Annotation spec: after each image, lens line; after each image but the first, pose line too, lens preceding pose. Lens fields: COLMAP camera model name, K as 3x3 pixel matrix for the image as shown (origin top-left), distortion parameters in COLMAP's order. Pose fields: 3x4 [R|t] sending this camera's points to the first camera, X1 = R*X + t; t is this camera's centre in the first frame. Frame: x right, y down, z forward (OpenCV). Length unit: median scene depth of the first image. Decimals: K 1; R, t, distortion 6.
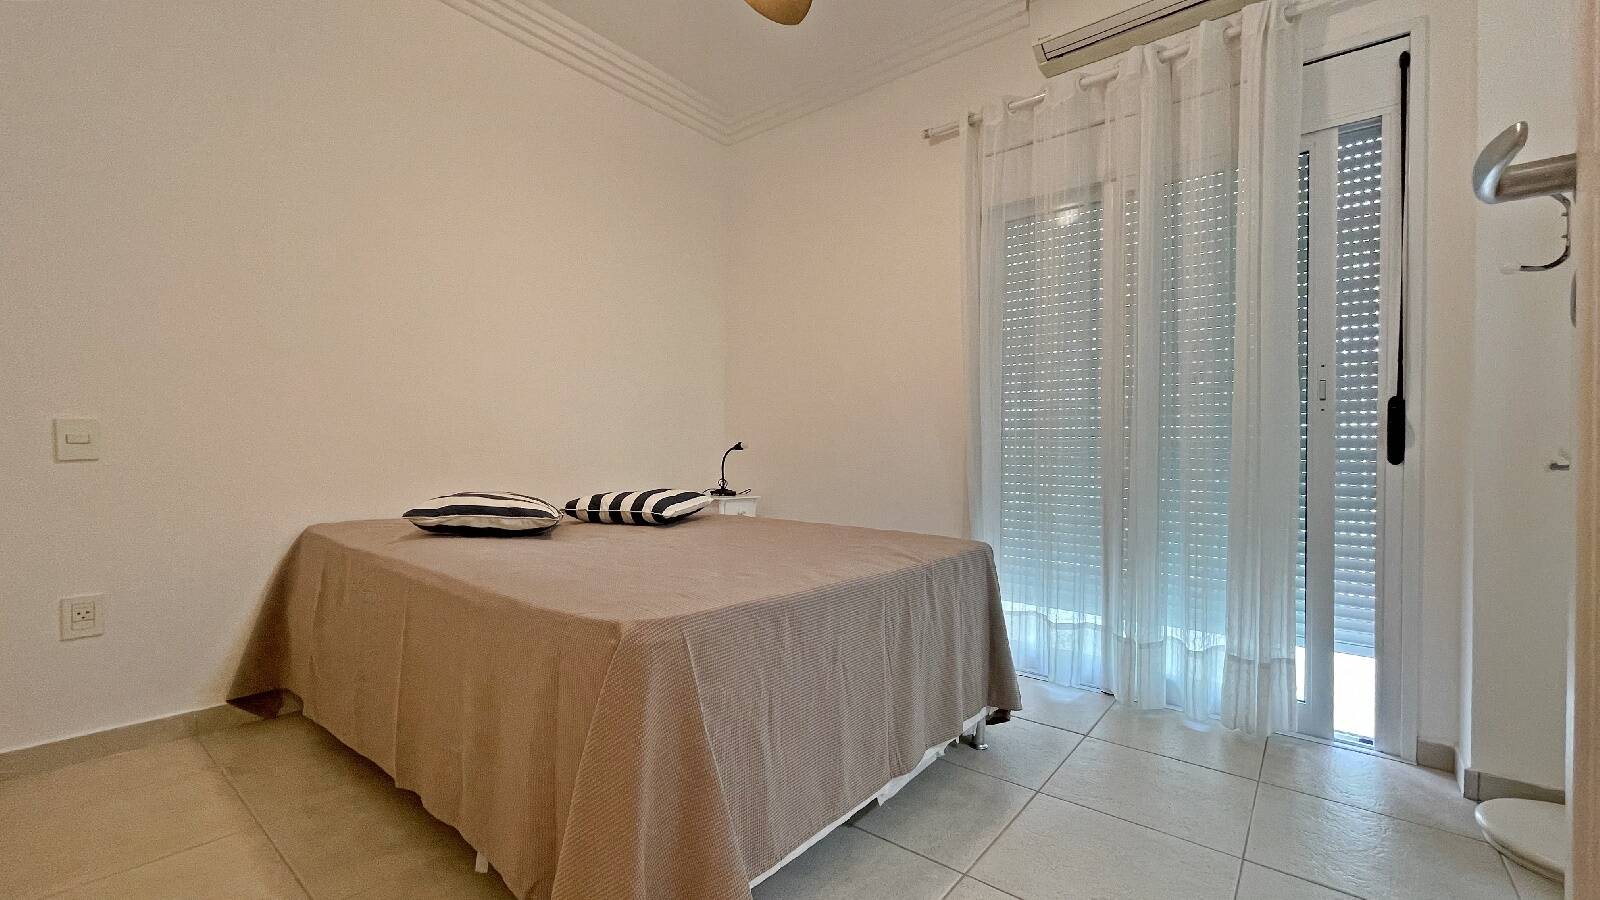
lens RADIAL K [[653.8, 0, 800.0], [0, 653.8, 450.0], [0, 0, 1]] dist [-0.002364, -0.001108]
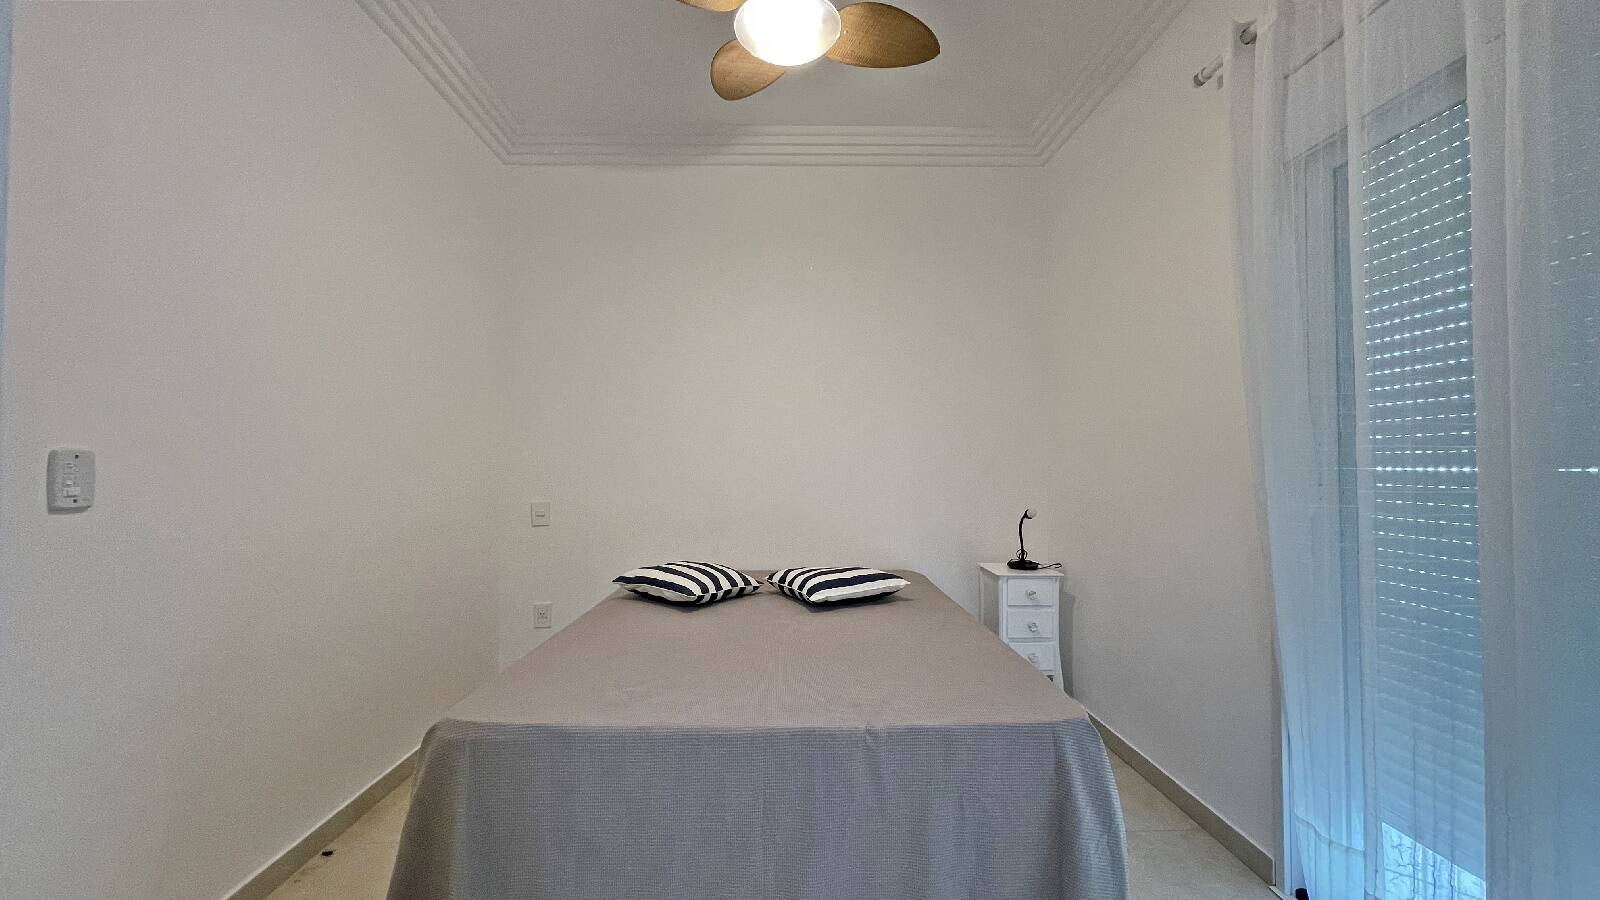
lens RADIAL K [[653.8, 0, 800.0], [0, 653.8, 450.0], [0, 0, 1]] dist [-0.002364, -0.001108]
pose [[0.647462, -0.027082, -0.761617, 0.505335], [0.013097, 0.999616, -0.024411, -0.098857], [0.761985, 0.005830, 0.647568, 0.282795]]
